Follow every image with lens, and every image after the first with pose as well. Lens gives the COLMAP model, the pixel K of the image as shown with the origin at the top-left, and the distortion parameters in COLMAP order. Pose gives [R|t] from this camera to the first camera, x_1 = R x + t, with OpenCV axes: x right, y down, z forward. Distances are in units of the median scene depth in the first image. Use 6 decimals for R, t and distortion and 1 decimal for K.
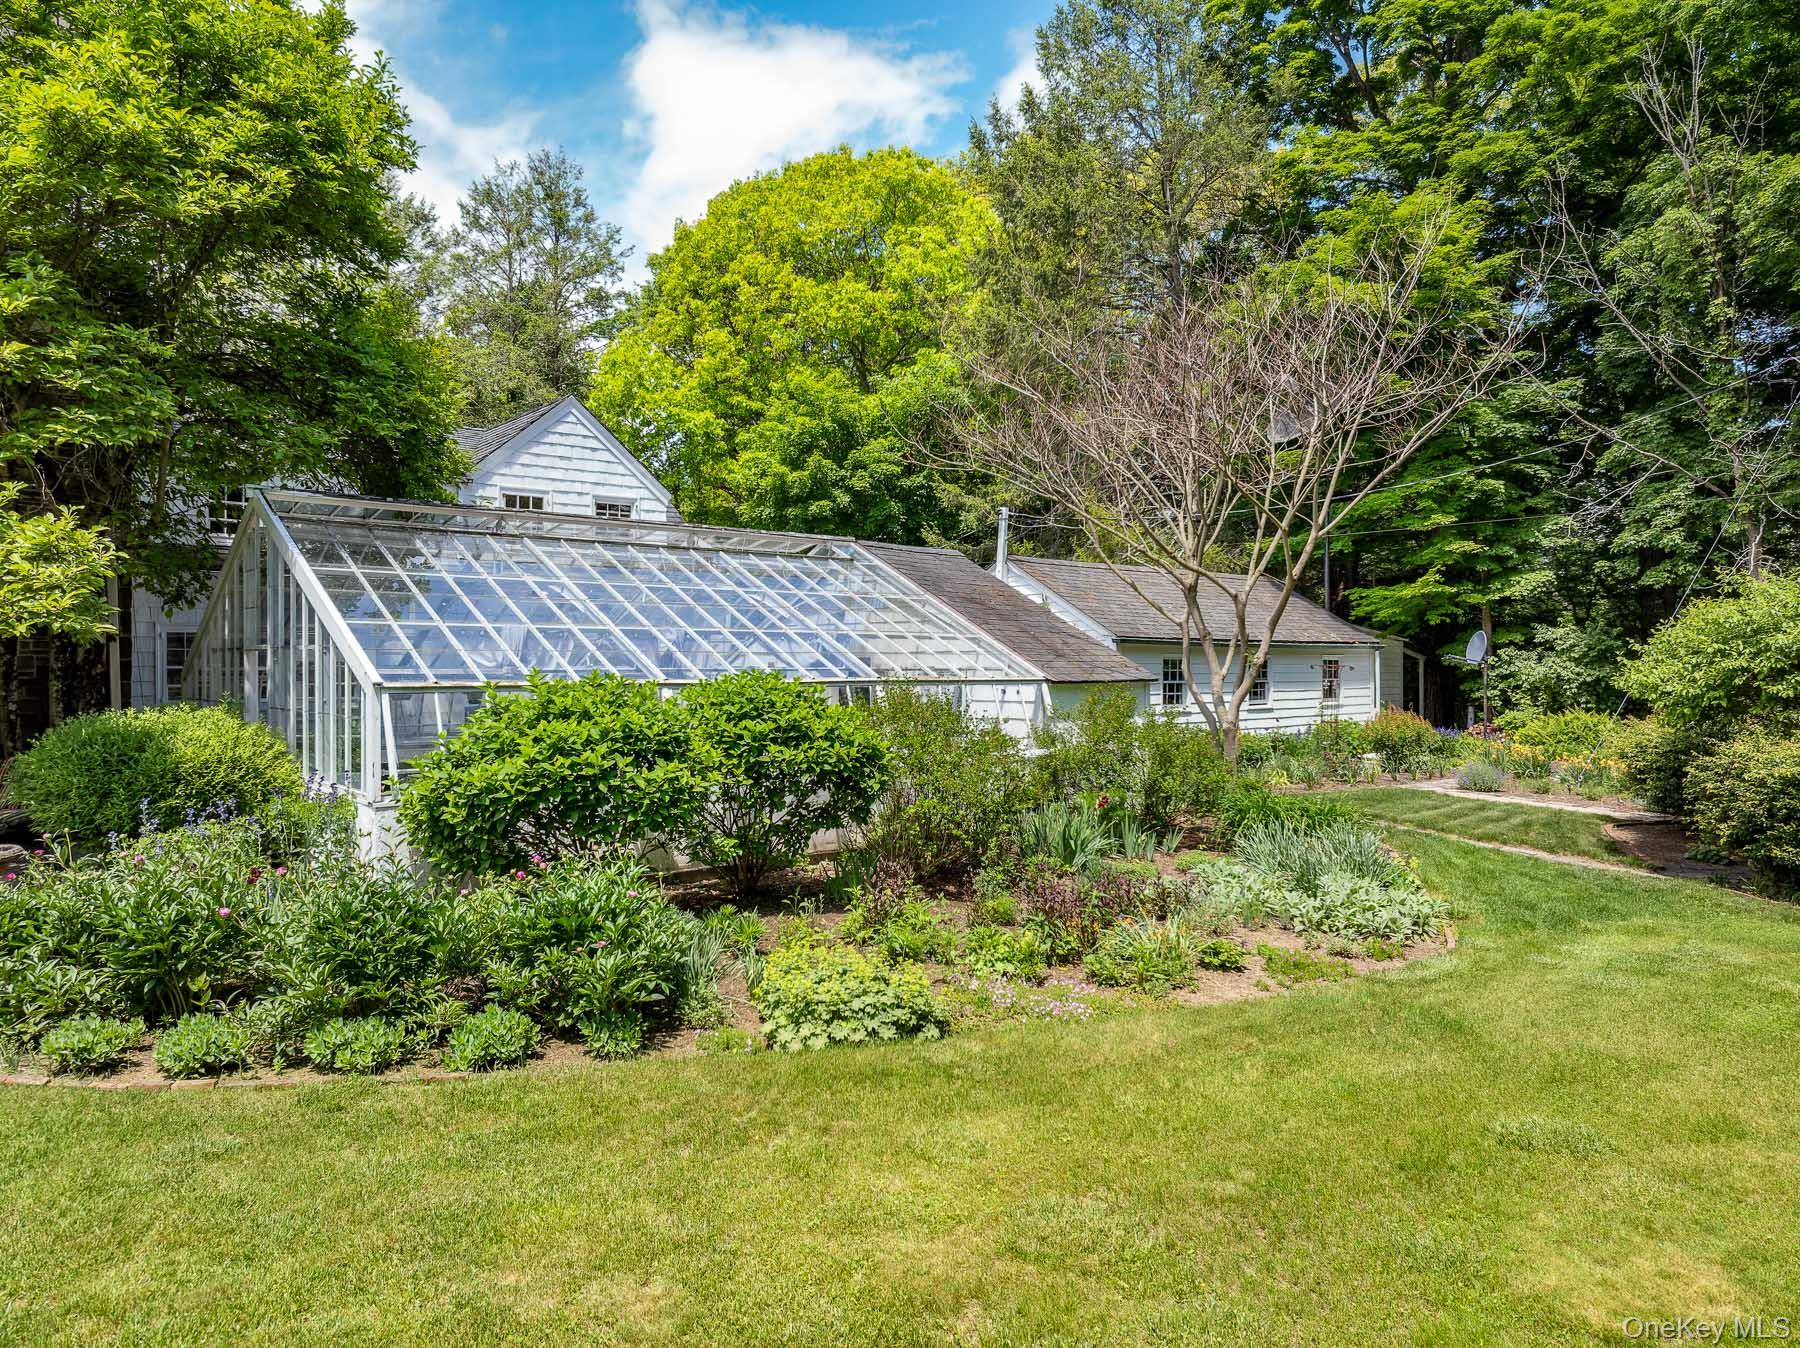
lens RADIAL K [[1258.4, 0, 898.8], [0, 1258.4, 690.4], [0, 0, 1]] dist [0.019486, -0.008535]
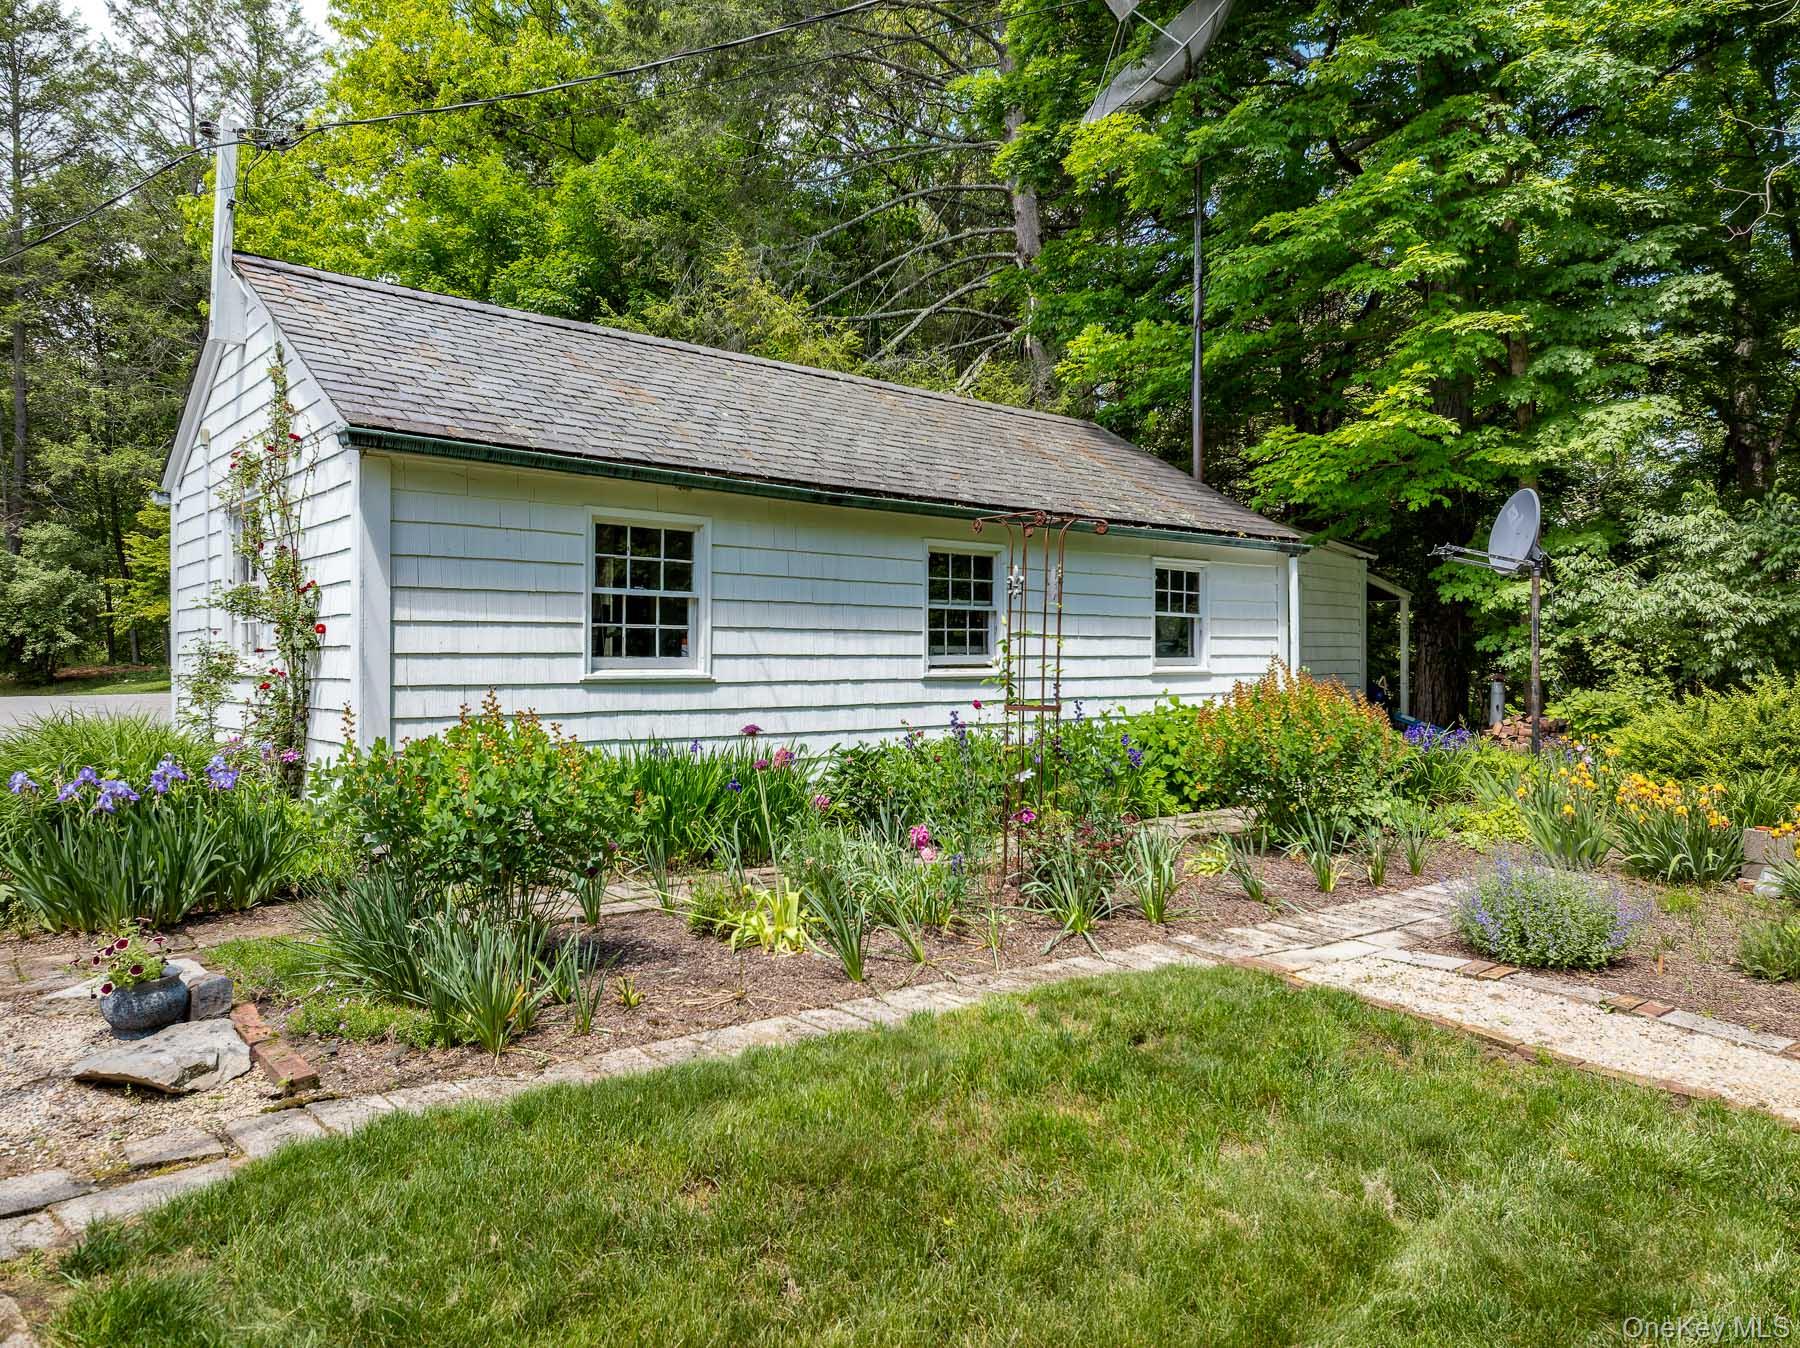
lens RADIAL K [[1258.4, 0, 901.1], [0, 1258.4, 656.3], [0, 0, 1]] dist [0.019486, -0.008535]
pose [[0.999896, 0.004425, -0.013737, 0.246004], [-0.004722, 0.999755, -0.021642, 0.015362], [0.013637, 0.021704, 0.999671, 0.545598]]
